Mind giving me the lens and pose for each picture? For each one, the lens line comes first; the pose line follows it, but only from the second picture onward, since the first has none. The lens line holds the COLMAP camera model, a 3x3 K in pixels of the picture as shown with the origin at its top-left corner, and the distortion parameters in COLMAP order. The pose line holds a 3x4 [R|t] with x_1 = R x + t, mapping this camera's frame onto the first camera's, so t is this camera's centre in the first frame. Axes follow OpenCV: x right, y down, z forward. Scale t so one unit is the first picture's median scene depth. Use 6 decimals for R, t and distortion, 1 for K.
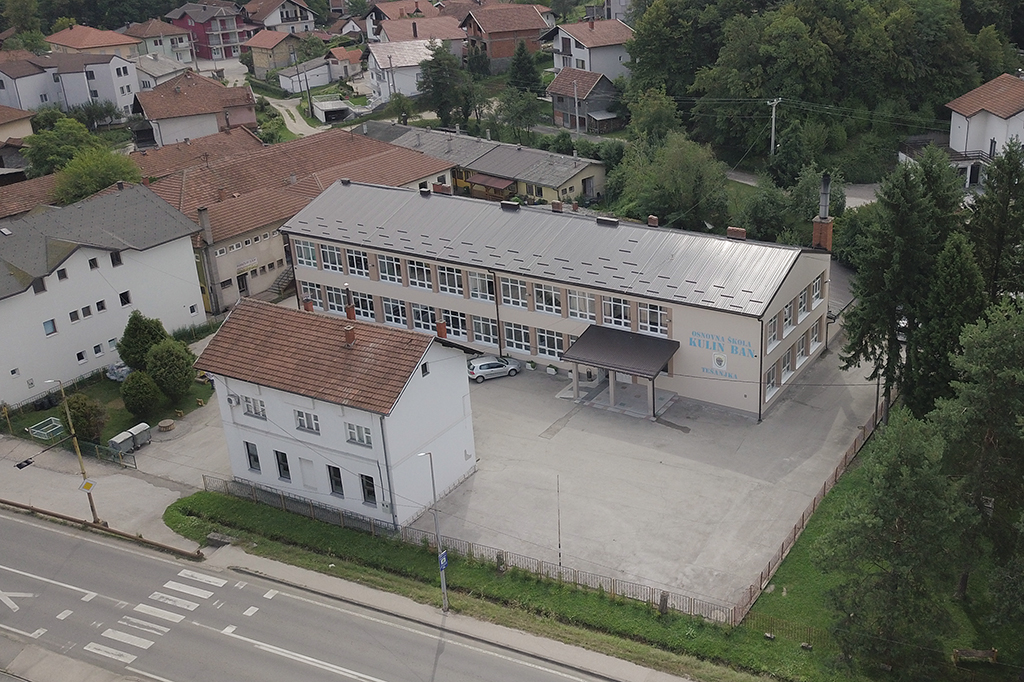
lens RADIAL K [[932.6, 0, 512.0], [0, 932.6, 341.0], [0, 0, 1]] dist [-0.110422, 0.006934]
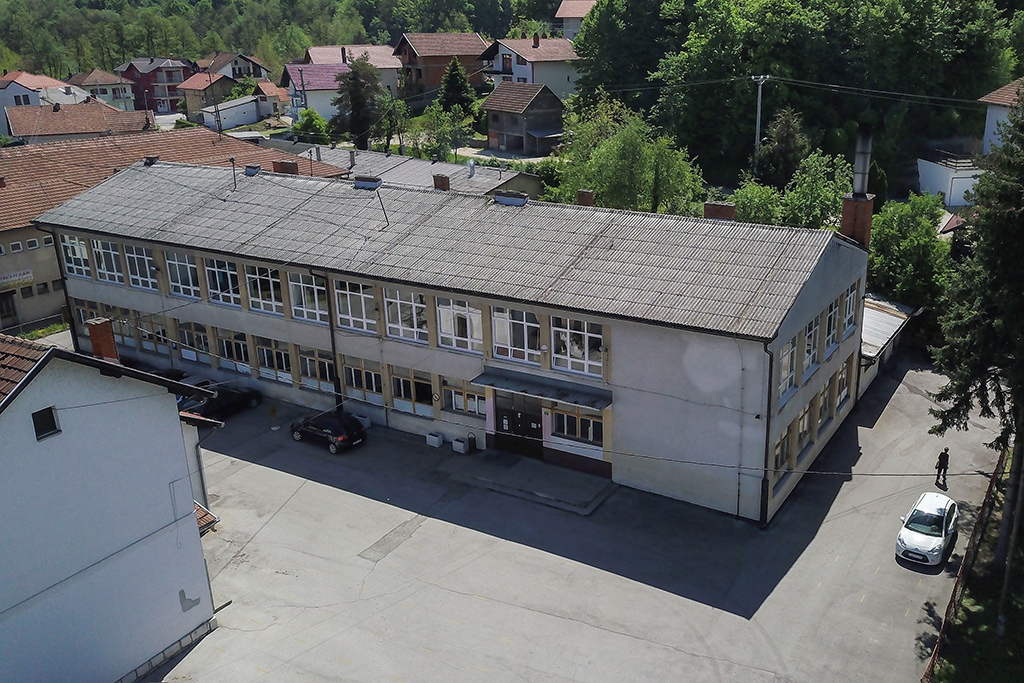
lens RADIAL K [[932.6, 0, 512.0], [0, 932.6, 341.5], [0, 0, 1]] dist [-0.110422, 0.006934]
pose [[0.999021, 0.017582, 0.040584, 0.070378], [-0.014337, 0.996778, -0.078916, 0.014844], [-0.041841, 0.078257, 0.996055, 0.345000]]
